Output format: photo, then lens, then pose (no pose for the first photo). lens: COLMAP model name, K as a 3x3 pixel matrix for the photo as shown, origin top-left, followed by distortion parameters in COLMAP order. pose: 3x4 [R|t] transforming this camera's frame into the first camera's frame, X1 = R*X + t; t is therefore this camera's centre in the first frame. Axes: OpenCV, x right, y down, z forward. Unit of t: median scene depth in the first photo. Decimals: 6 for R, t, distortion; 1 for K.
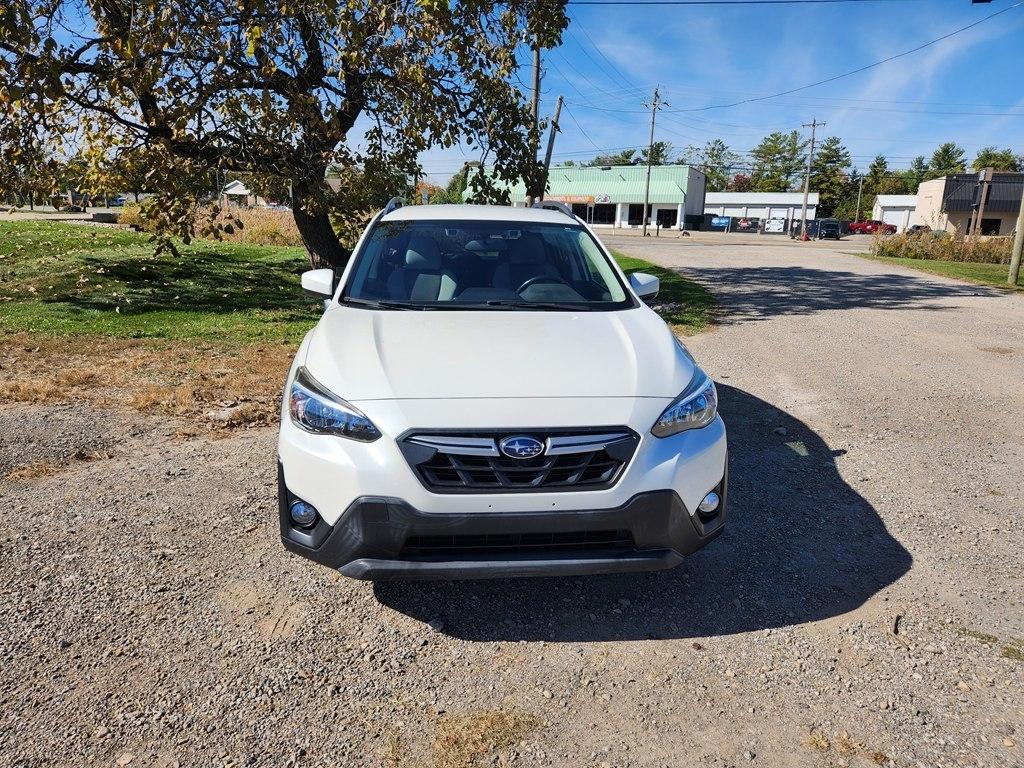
lens RADIAL K [[677.7, 0, 510.8], [0, 677.7, 392.0], [0, 0, 1]] dist [0.072400, -0.058279]
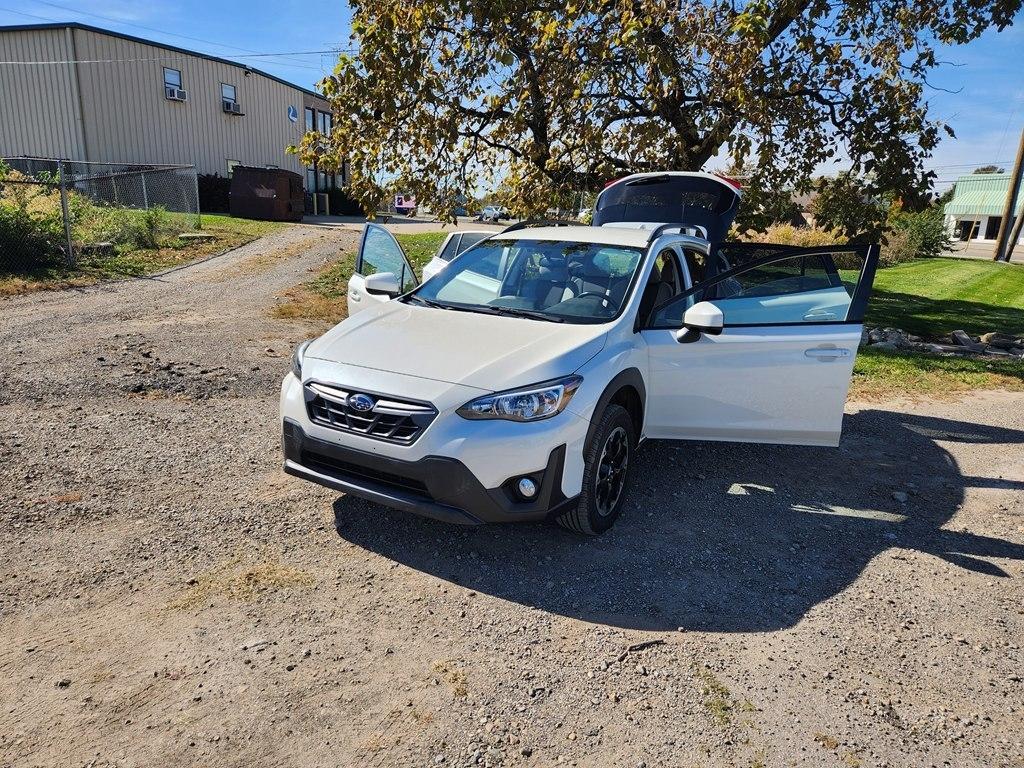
lens RADIAL K [[677.7, 0, 506.4], [0, 677.7, 392.0], [0, 0, 1]] dist [0.072400, -0.058279]
pose [[0.801454, 0.158428, -0.576691, 0.543321], [-0.169296, 0.984933, 0.035301, -0.020816], [0.573594, 0.069339, 0.816199, 0.011318]]
